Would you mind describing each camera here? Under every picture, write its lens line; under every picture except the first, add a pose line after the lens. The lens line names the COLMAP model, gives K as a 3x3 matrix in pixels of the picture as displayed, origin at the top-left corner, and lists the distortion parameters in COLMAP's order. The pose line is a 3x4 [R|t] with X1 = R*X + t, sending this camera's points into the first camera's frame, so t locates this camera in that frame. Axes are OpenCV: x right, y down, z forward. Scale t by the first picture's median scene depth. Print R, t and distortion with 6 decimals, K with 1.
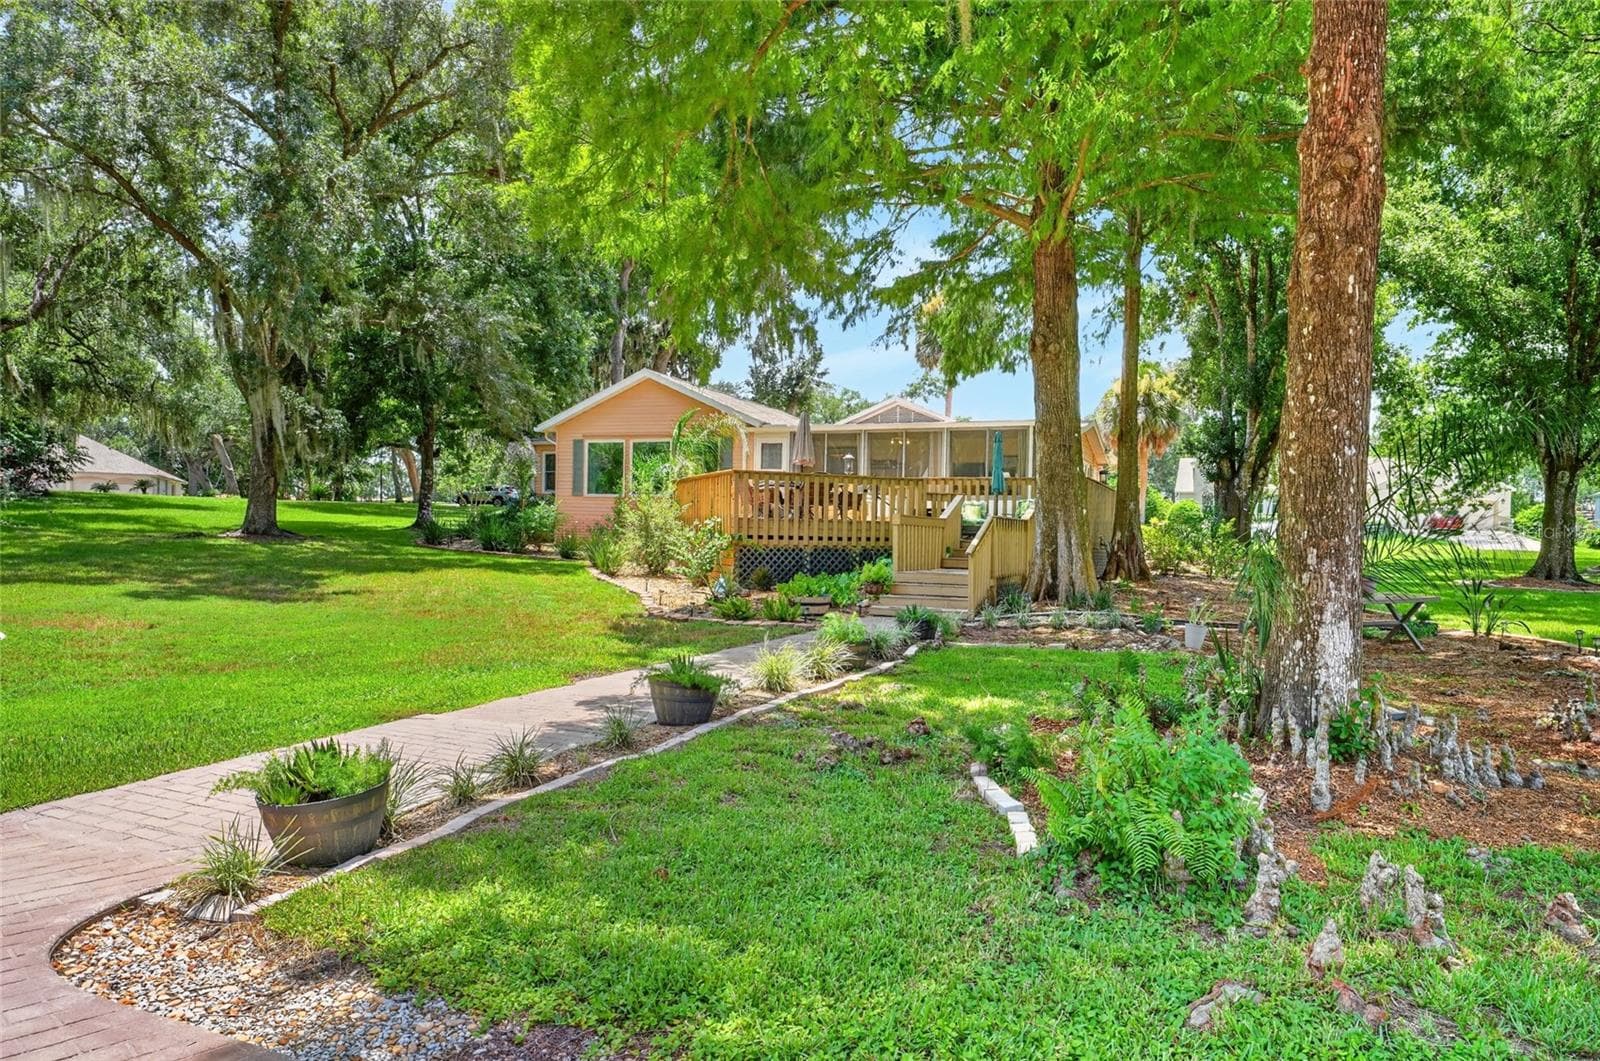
lens RADIAL K [[849.4, 0, 800.0], [0, 849.4, 530.5], [0, 0, 1]] dist [-0.000701, -0.000007]
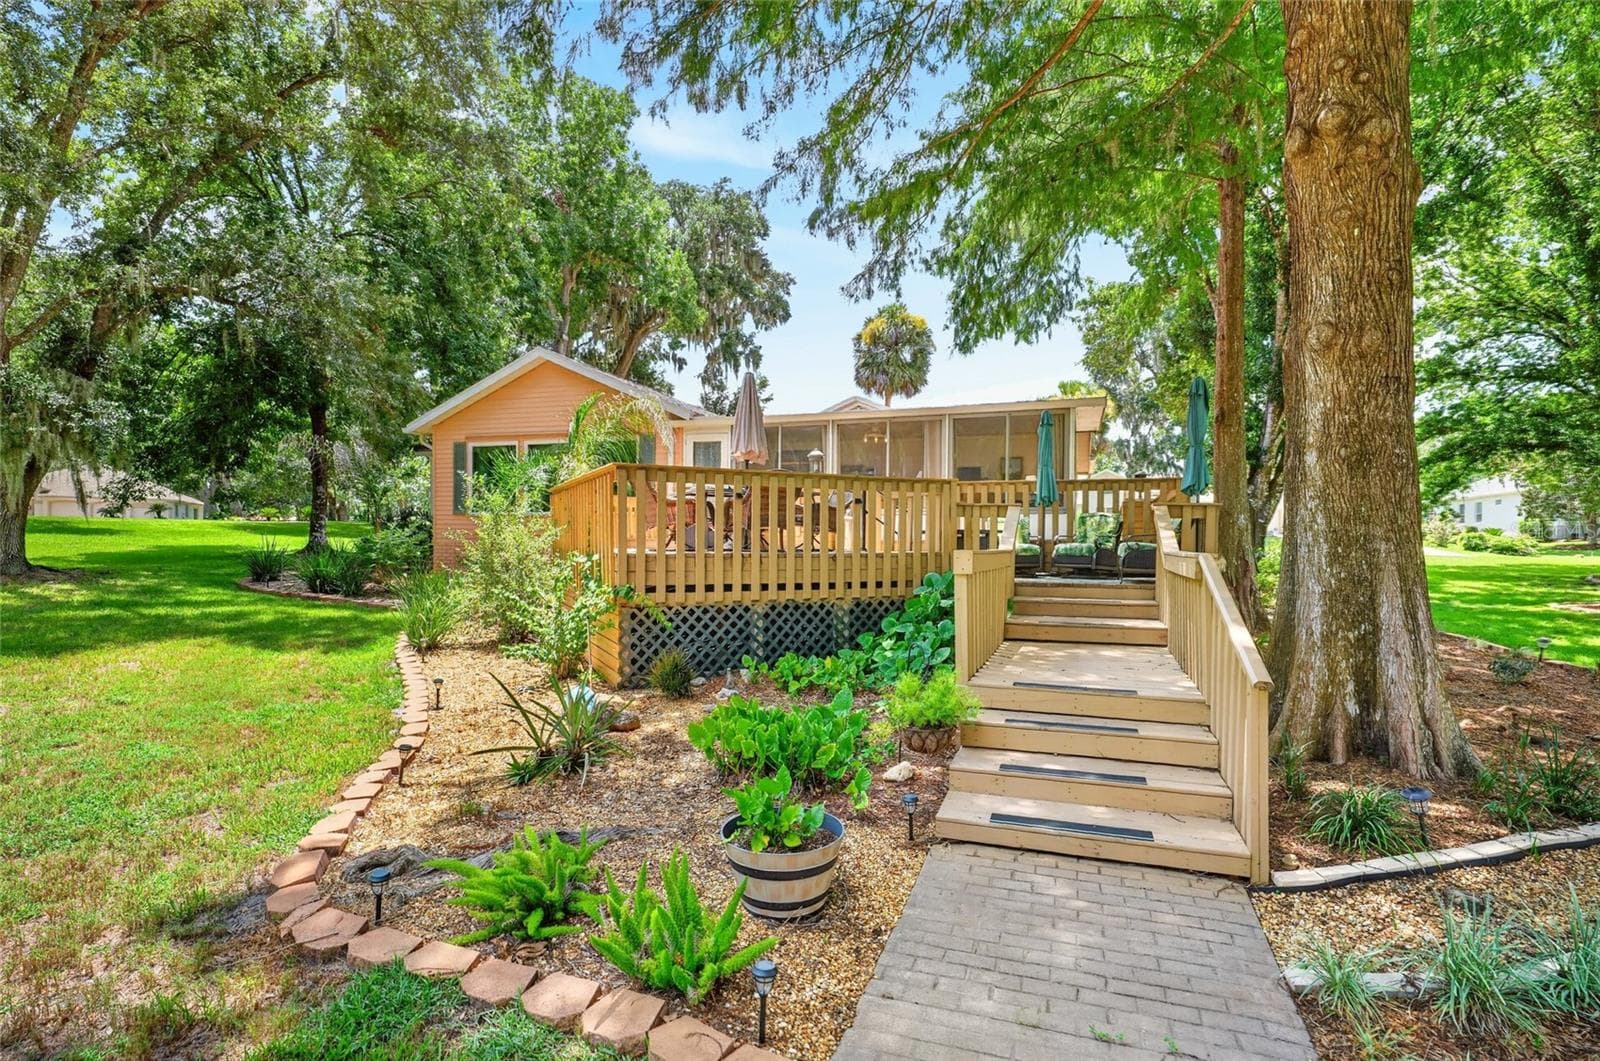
lens RADIAL K [[545.8, 0, 810.3], [0, 545.8, 529.2], [0, 0, 1]] dist [-0.001351, -0.000040]
pose [[0.993804, -0.016163, 0.109961, 0.003670], [0.017133, 0.999822, -0.007886, -0.023771], [-0.109814, 0.009721, 0.993905, 0.592802]]
